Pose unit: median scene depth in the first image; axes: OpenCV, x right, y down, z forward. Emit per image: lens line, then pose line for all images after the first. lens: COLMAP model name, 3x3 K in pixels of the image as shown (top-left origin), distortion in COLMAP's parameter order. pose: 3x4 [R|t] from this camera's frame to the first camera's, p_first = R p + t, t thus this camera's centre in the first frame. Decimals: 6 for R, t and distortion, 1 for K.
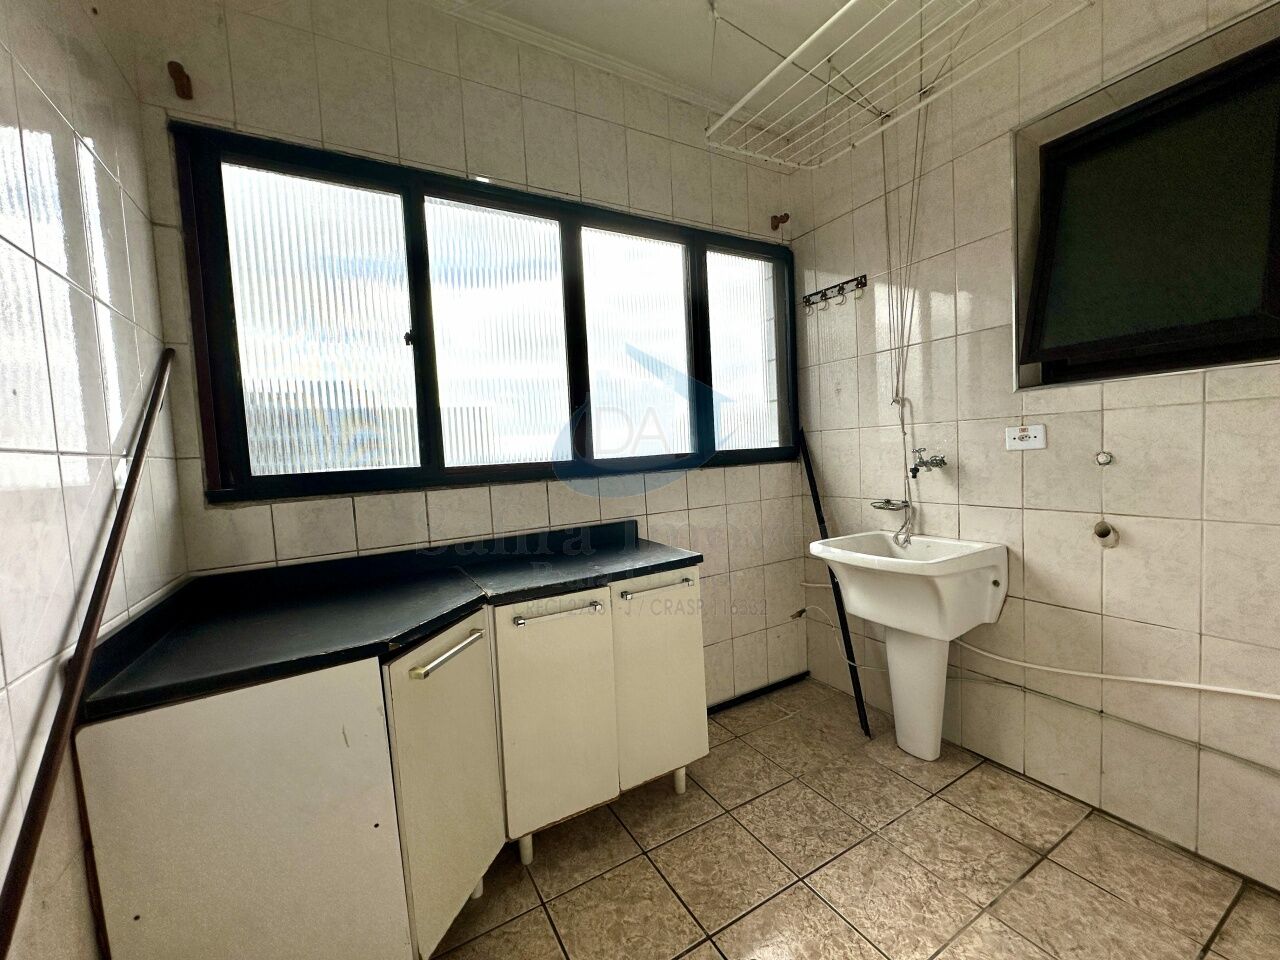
lens RADIAL K [[516.8, 0, 641.8], [0, 516.8, 477.7], [0, 0, 1]] dist [0.001863, 0.000170]
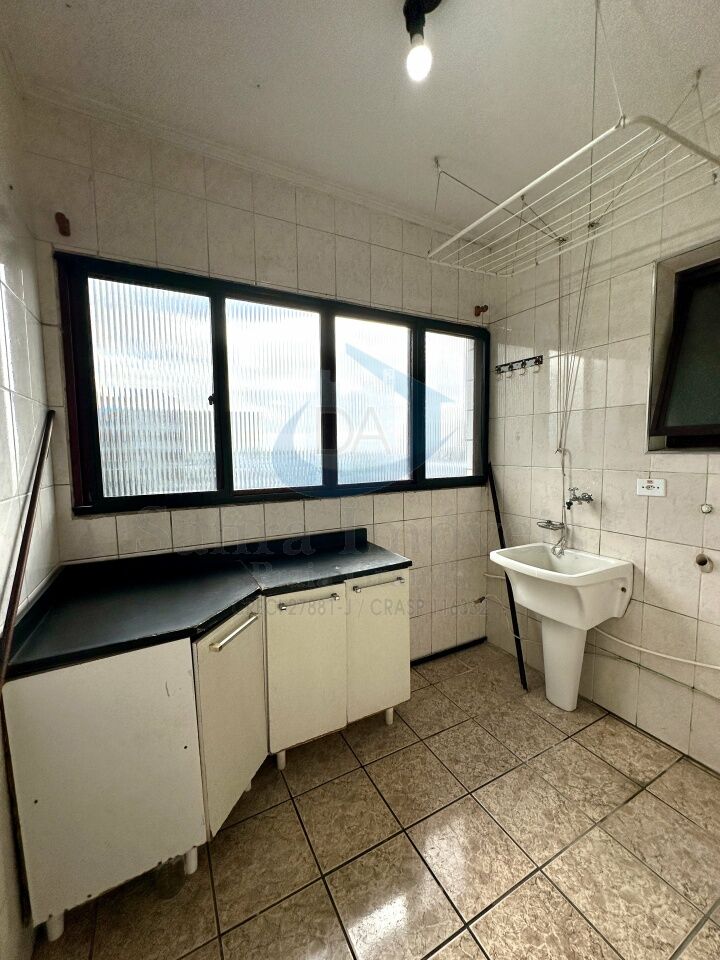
lens RADIAL K [[387.6, 0, 360.0], [0, 387.6, 480.0], [0, 0, 1]] dist [0.001863, 0.000170]
pose [[0.998662, 0.042228, -0.029836, -0.002180], [-0.041397, 0.998752, 0.027939, -0.093005], [0.030979, -0.026667, 0.999164, -0.055163]]
